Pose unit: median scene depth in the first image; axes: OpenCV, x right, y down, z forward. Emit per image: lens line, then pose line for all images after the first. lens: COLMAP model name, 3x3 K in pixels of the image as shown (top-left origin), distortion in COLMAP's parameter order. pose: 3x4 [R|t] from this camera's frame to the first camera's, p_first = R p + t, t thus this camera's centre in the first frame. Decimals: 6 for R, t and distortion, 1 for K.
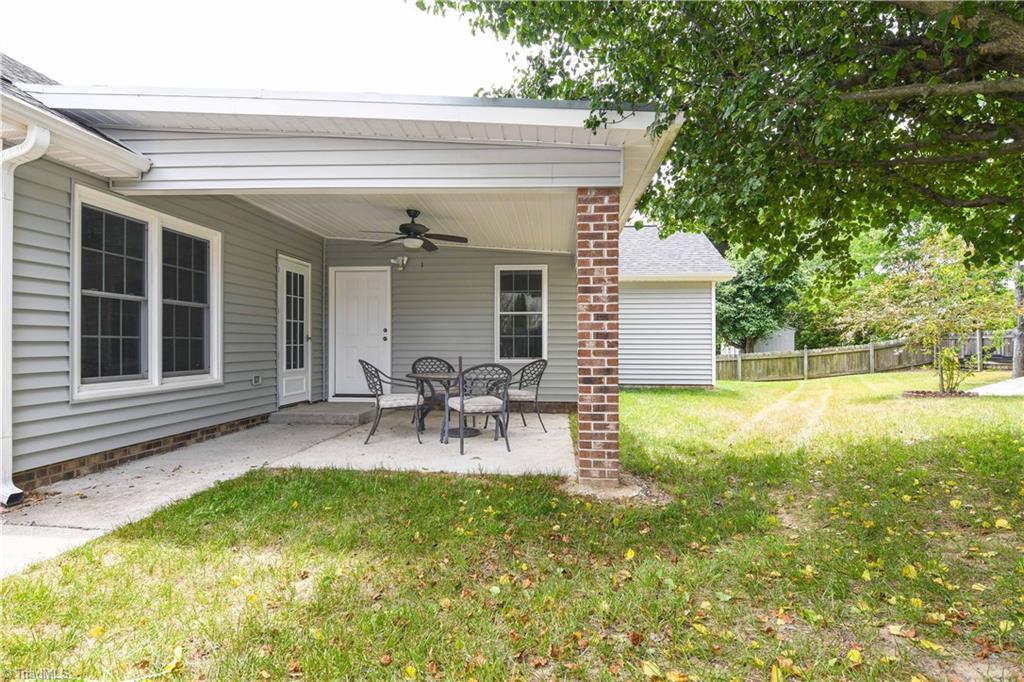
lens RADIAL K [[507.3, 0, 509.6], [0, 507.3, 342.7], [0, 0, 1]] dist [-0.003053, -0.007862]
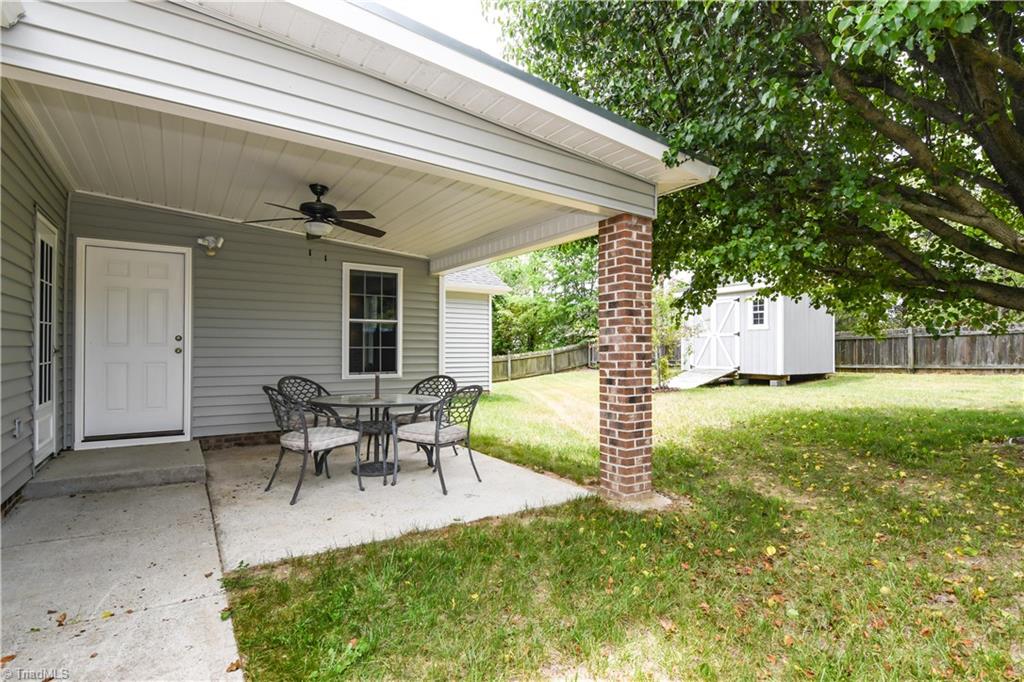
lens RADIAL K [[507.3, 0, 537.0], [0, 507.3, 342.1], [0, 0, 1]] dist [-0.003053, -0.007862]
pose [[0.774337, 0.009395, 0.632703, -0.527723], [-0.005061, 0.999950, -0.008654, -0.027076], [-0.632753, 0.003499, 0.774346, 0.256377]]
